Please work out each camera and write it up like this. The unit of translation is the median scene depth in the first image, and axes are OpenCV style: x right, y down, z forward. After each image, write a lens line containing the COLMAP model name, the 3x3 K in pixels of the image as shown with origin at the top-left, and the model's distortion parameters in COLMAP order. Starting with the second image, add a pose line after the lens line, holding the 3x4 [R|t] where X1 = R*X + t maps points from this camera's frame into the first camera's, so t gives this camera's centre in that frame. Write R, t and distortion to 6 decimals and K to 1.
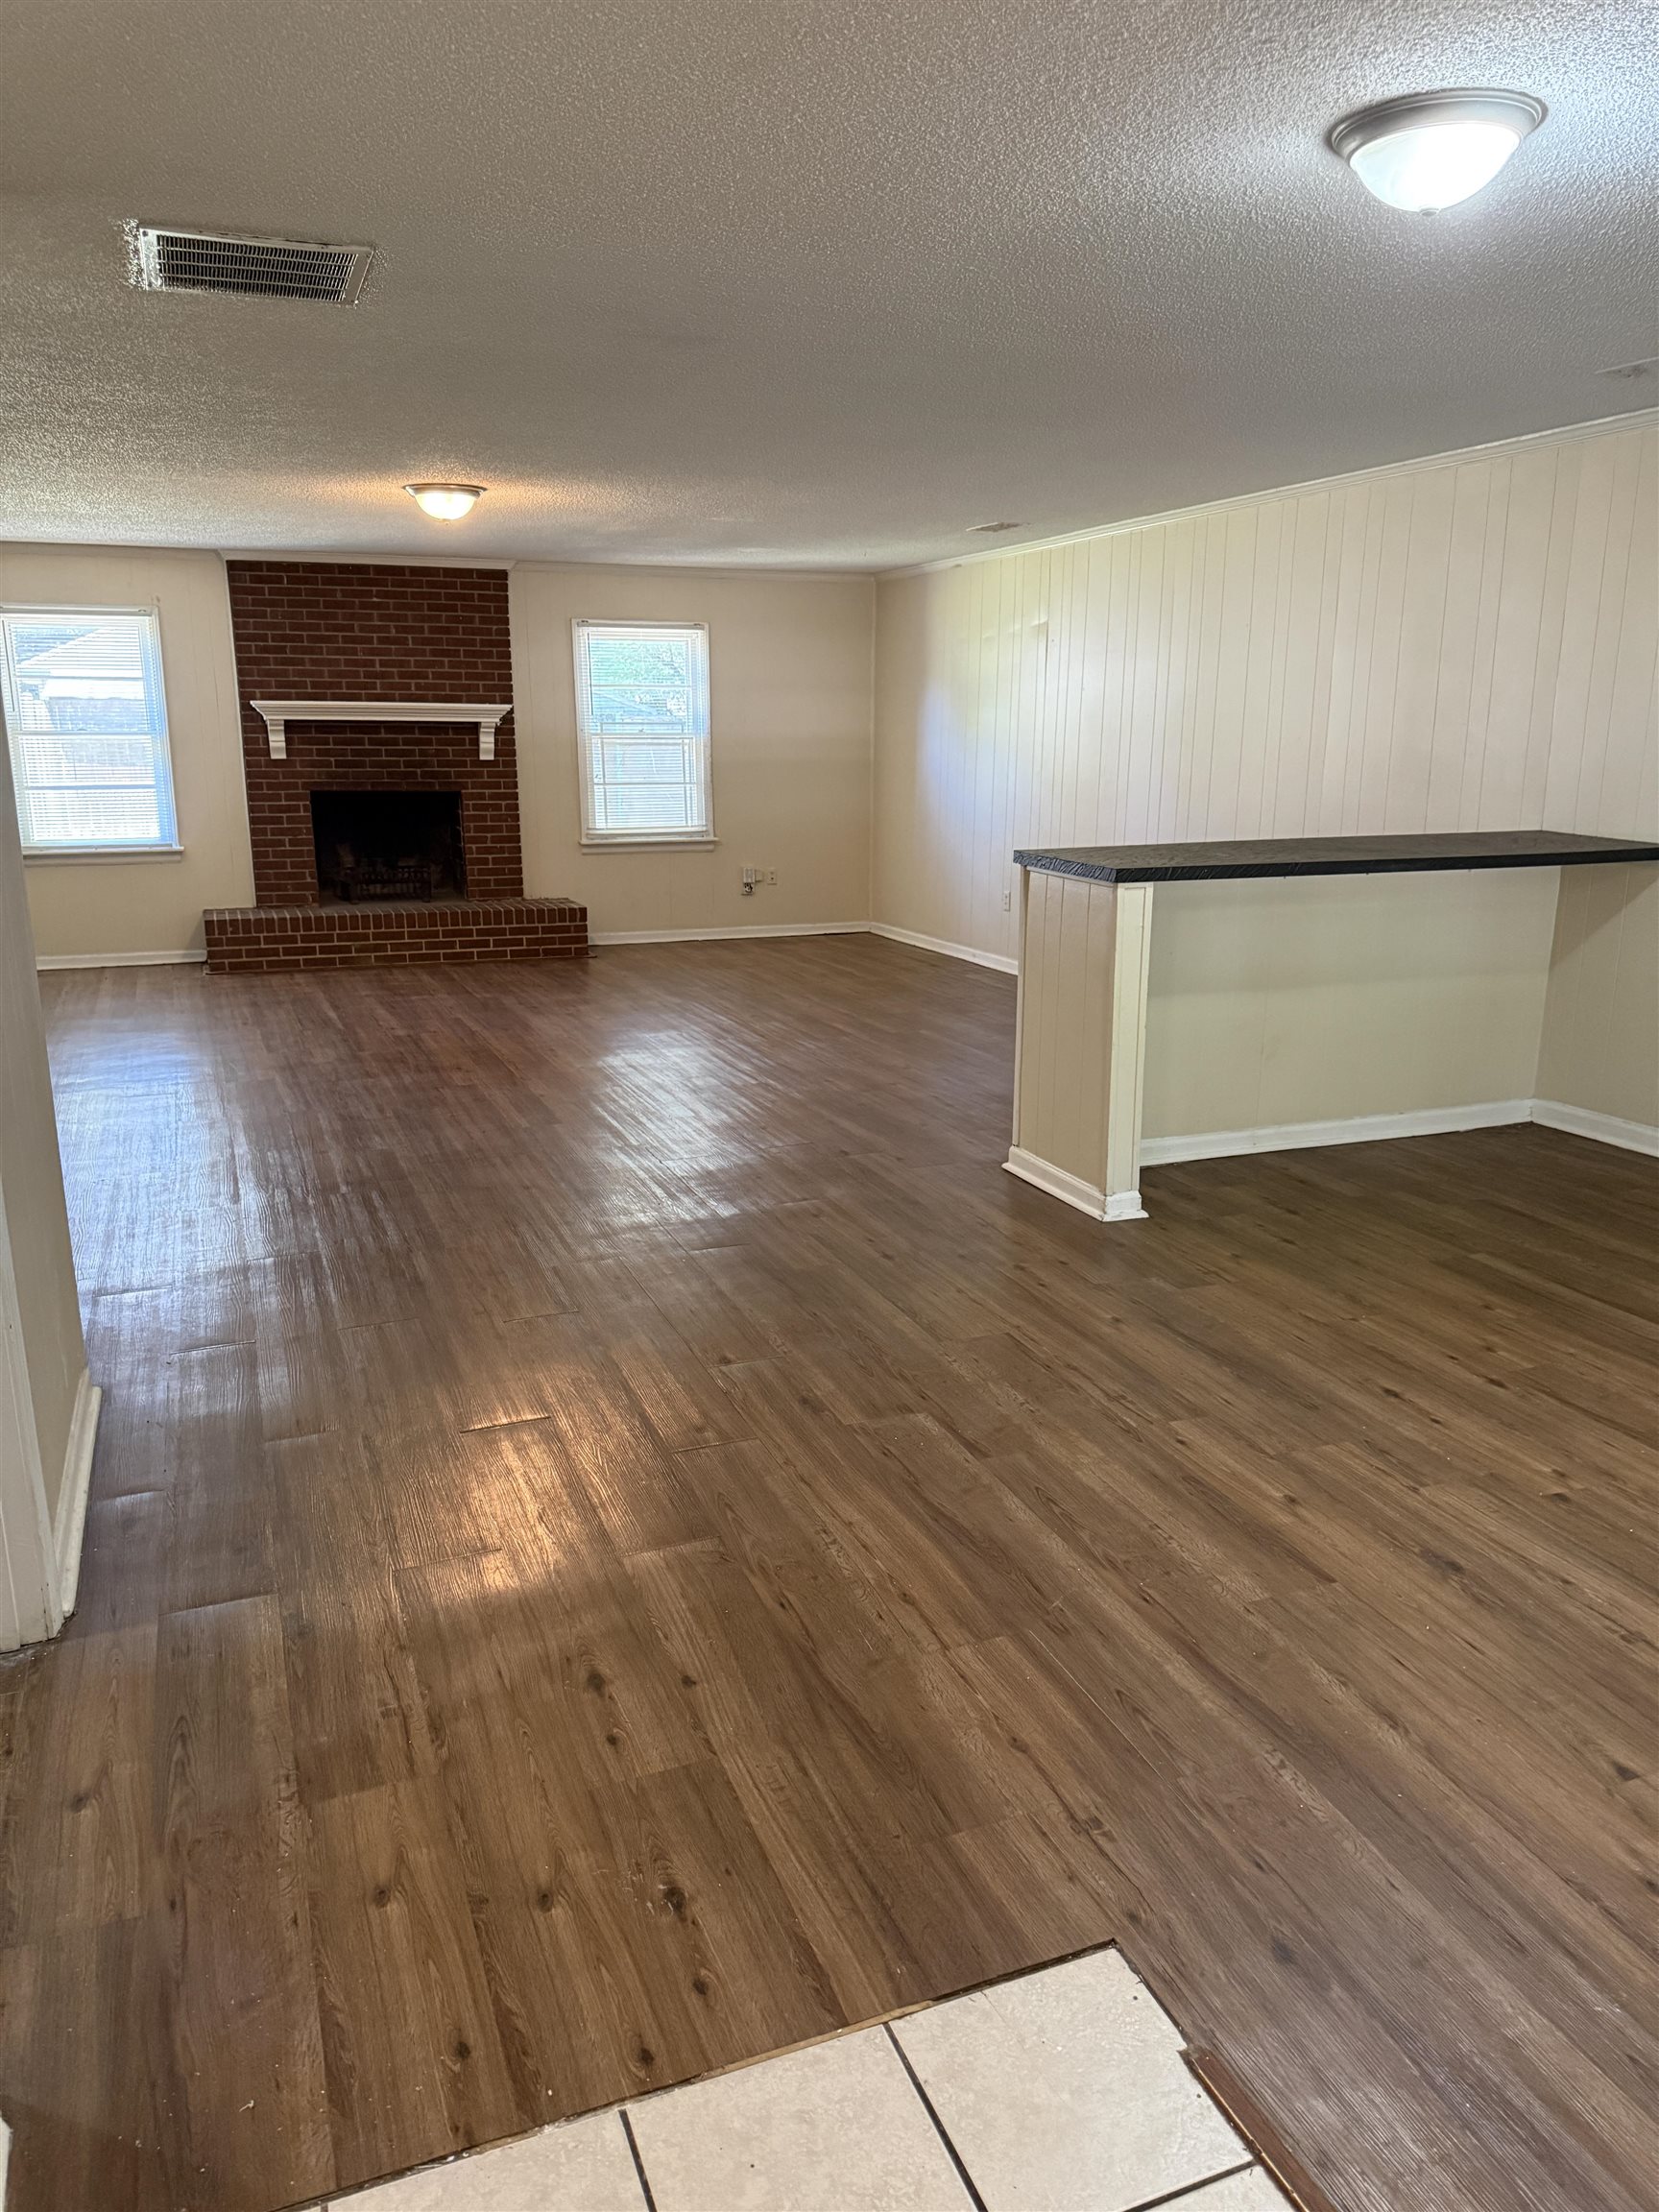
lens RADIAL K [[1550.7, 0, 824.4], [0, 1550.7, 1122.3], [0, 0, 1]] dist [0.118167, -0.192066]
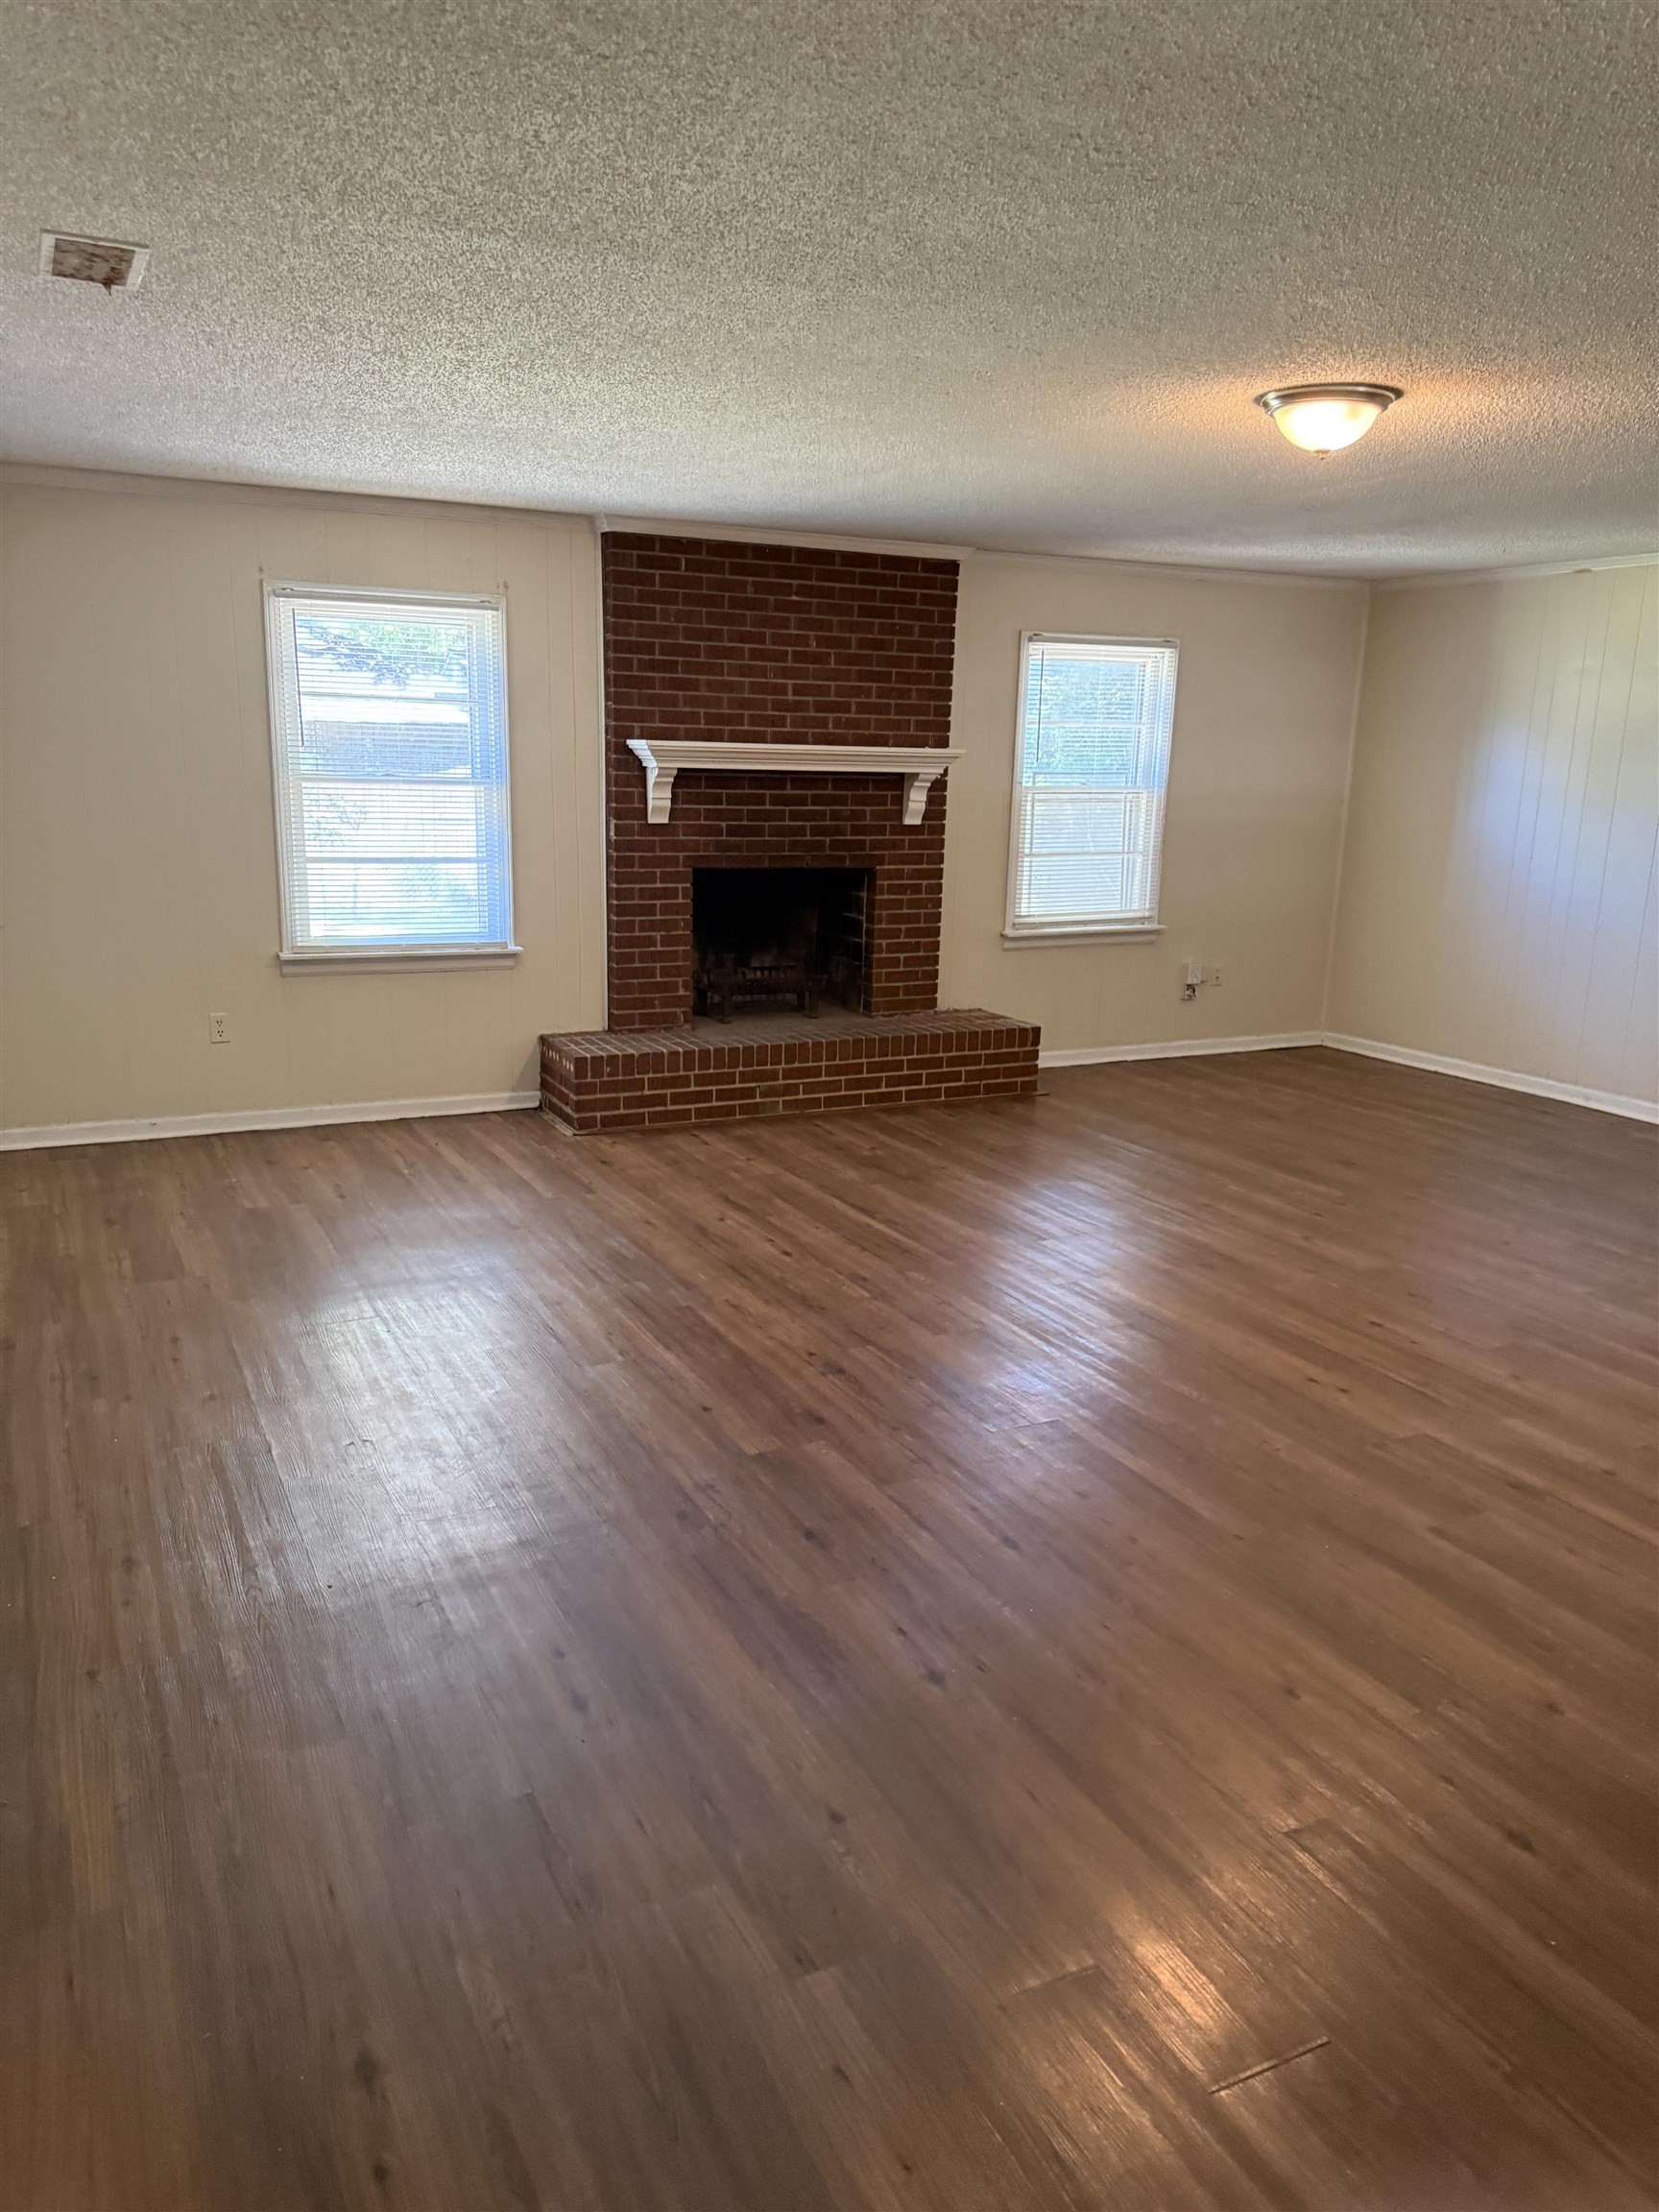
lens RADIAL K [[1534.2, 0, 827.2], [0, 1534.2, 1110.1], [0, 0, 1]] dist [0.193919, -0.178974]
pose [[0.995092, 0.000603, 0.098954, -0.333467], [0.001243, 0.999826, -0.018586, -0.088335], [-0.098948, 0.018617, 0.994918, 0.302011]]
